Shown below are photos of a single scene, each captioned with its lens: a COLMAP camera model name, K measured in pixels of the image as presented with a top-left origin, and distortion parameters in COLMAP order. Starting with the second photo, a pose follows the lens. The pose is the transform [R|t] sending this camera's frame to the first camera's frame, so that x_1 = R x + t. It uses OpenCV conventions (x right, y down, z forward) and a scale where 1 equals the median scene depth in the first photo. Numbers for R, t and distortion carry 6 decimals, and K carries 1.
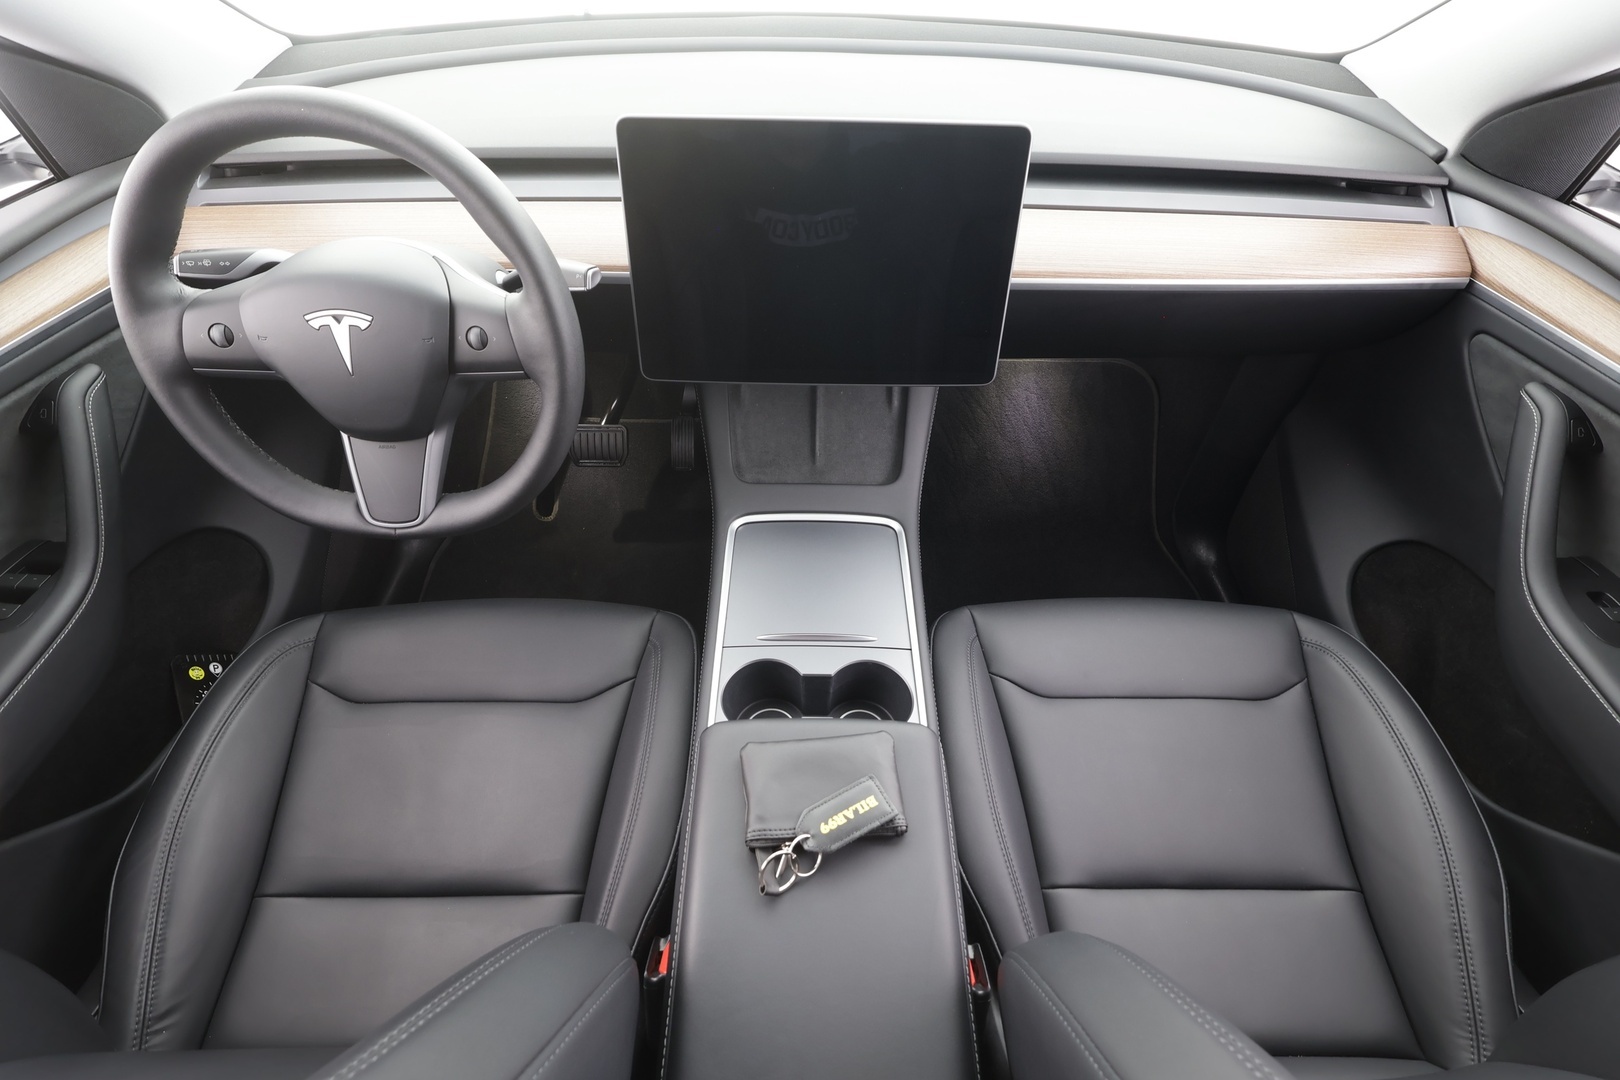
lens RADIAL K [[738.5, 0, 810.0], [0, 738.5, 540.0], [0, 0, 1]] dist [-0.000480, -0.000253]
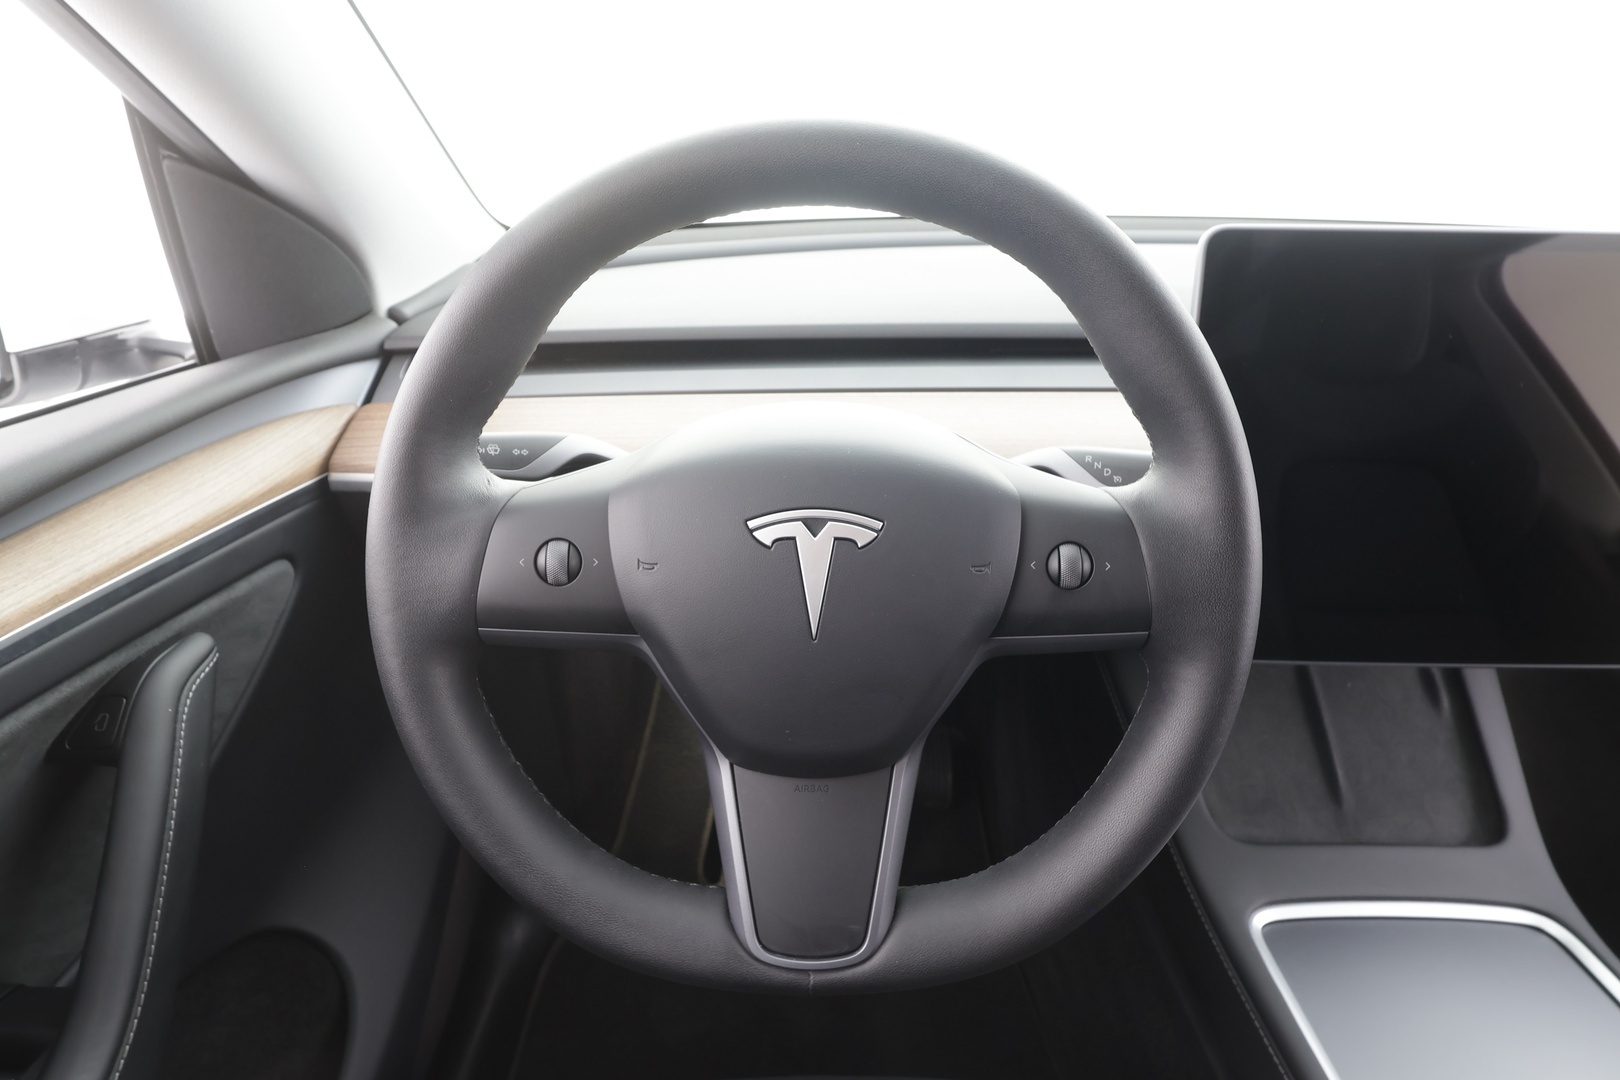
lens RADIAL K [[880.2, 0, 810.0], [0, 880.2, 540.0], [0, 0, 1]] dist [0.000784, 0.000399]
pose [[0.999928, -0.007301, -0.009475, -0.550983], [0.003326, 0.930597, -0.366031, -0.064316], [0.011490, 0.365974, 0.930554, 0.392362]]
